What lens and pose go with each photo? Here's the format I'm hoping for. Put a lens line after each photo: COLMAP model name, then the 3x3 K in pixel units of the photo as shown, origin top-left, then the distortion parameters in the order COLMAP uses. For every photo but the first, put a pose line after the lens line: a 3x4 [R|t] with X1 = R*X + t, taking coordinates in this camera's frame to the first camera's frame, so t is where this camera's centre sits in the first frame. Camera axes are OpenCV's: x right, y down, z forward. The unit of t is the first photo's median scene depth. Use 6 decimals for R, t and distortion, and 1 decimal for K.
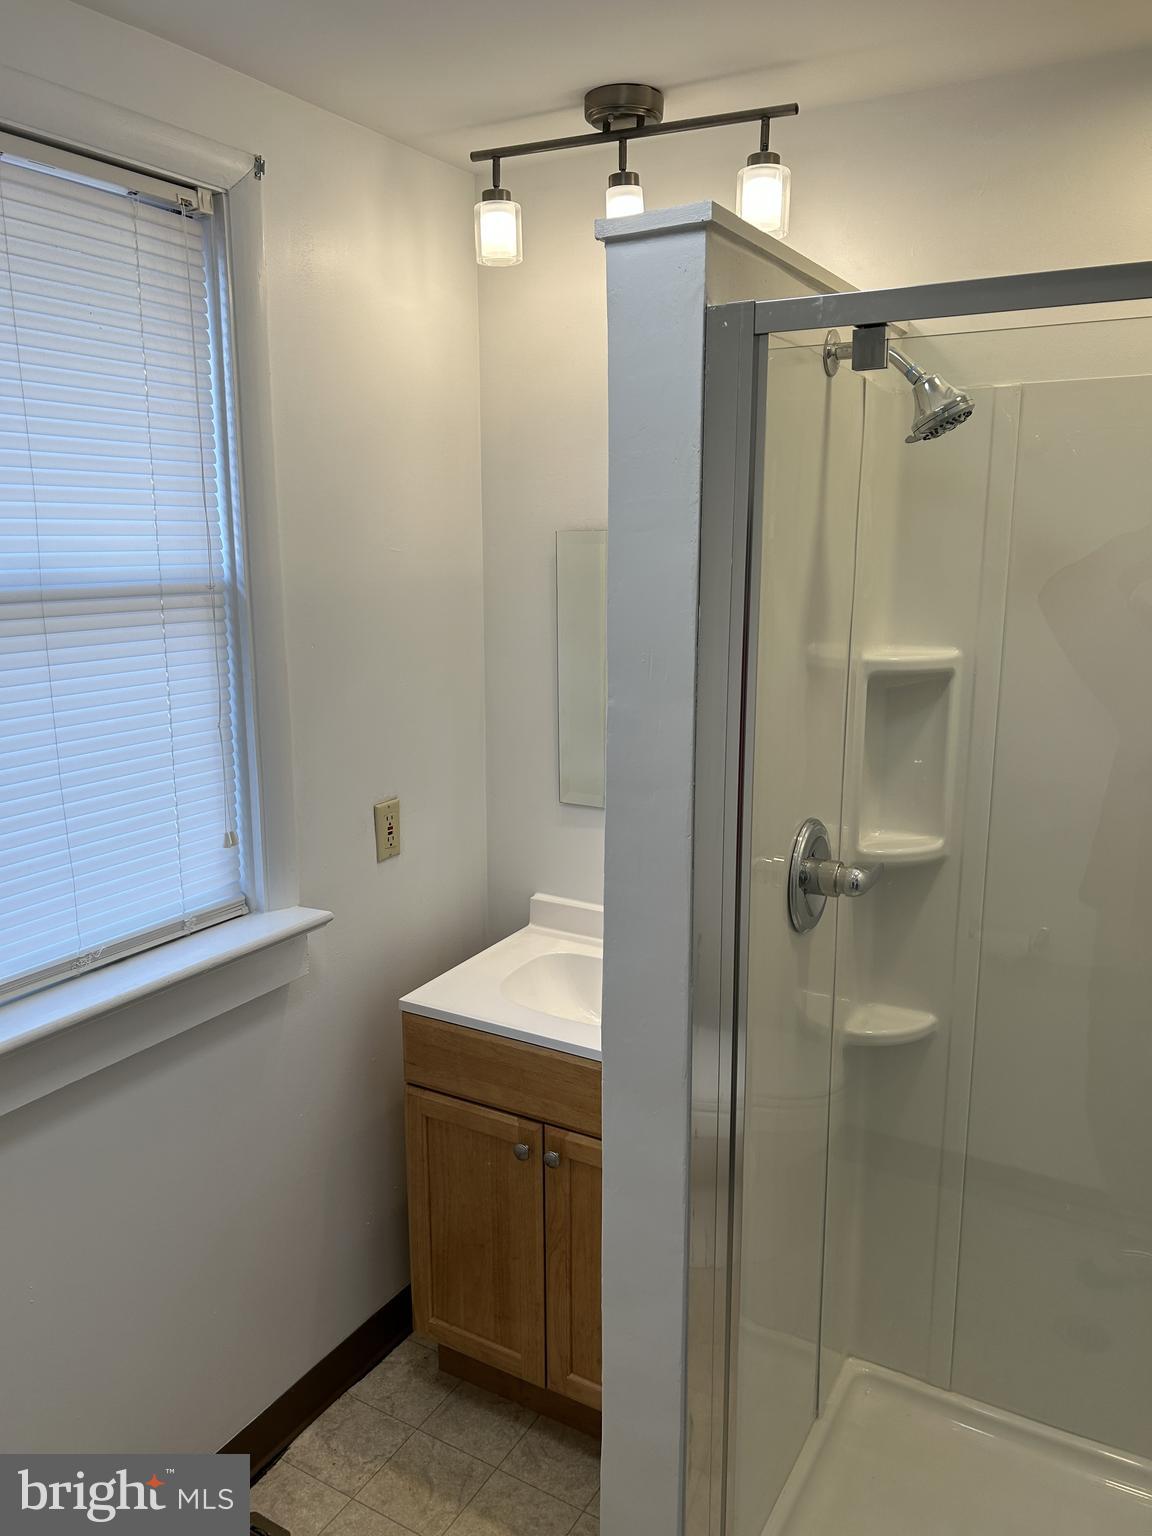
lens RADIAL K [[1149.3, 0, 573.8], [0, 1149.3, 763.1], [0, 0, 1]] dist [0.049775, -0.053573]
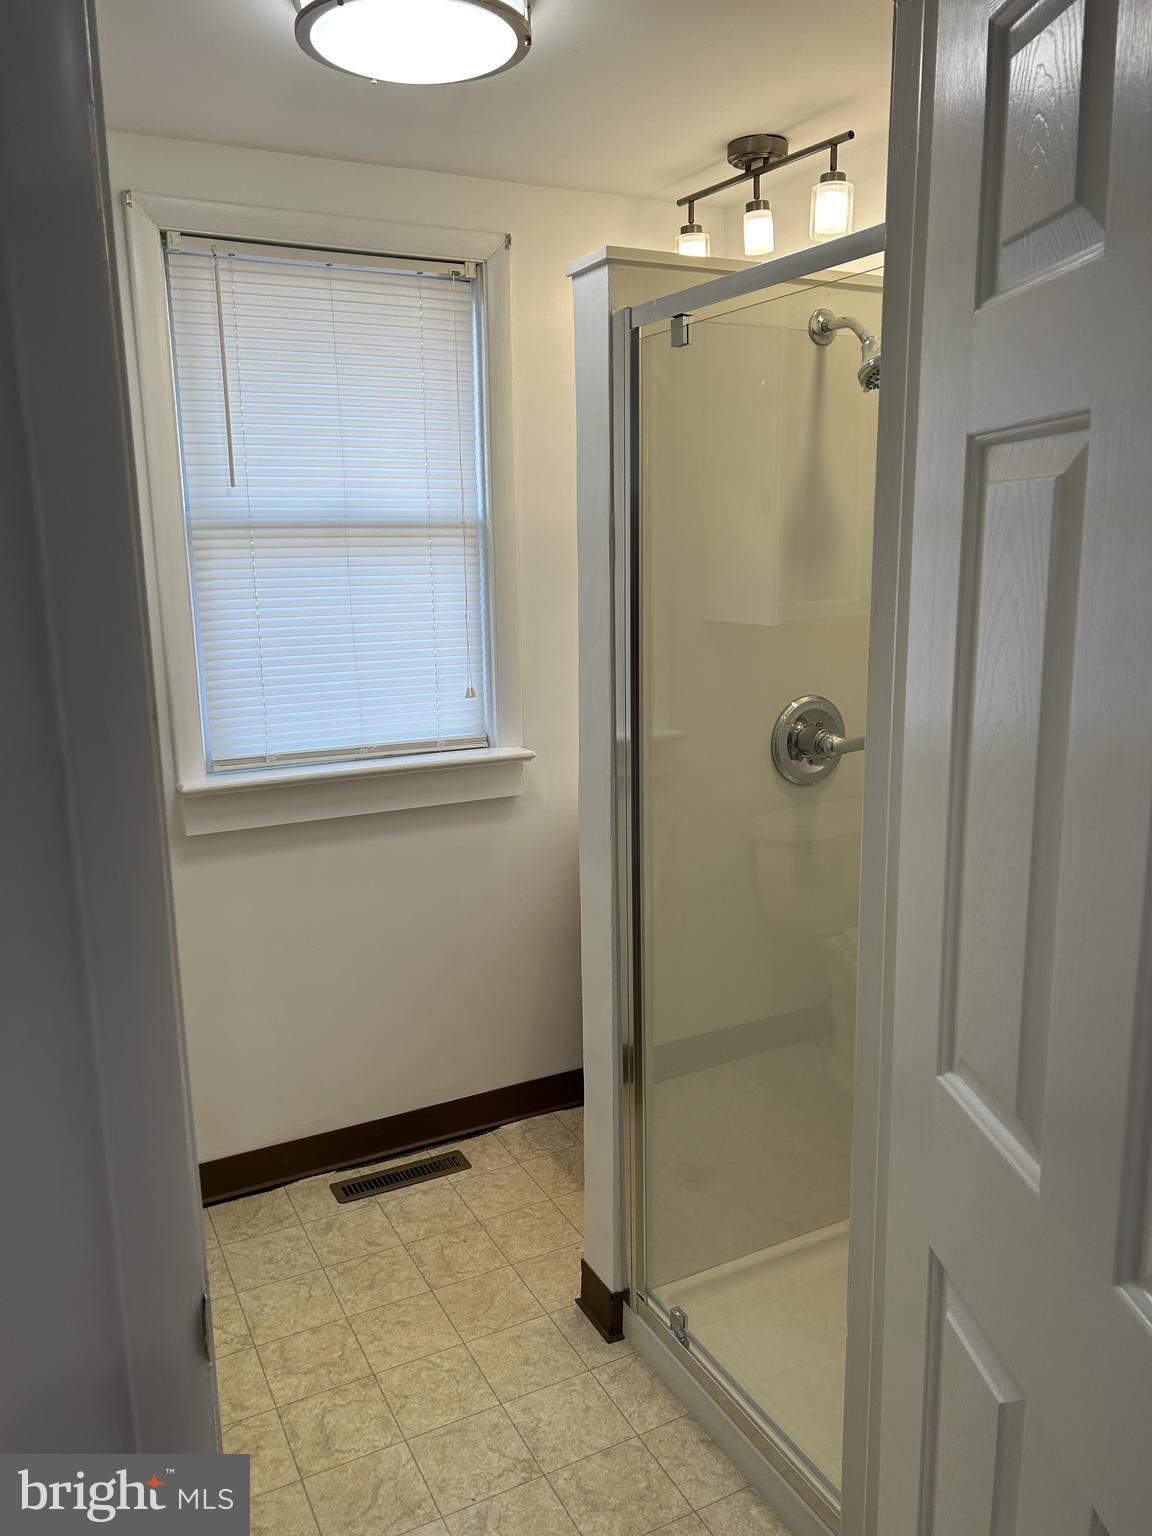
lens RADIAL K [[1149.3, 0, 583.2], [0, 1149.3, 768.3], [0, 0, 1]] dist [0.049775, -0.053573]
pose [[0.847446, 0.096404, -0.522055, 0.644420], [-0.094504, 0.995062, 0.030344, 0.108832], [0.522402, 0.023622, 0.852372, -0.207158]]
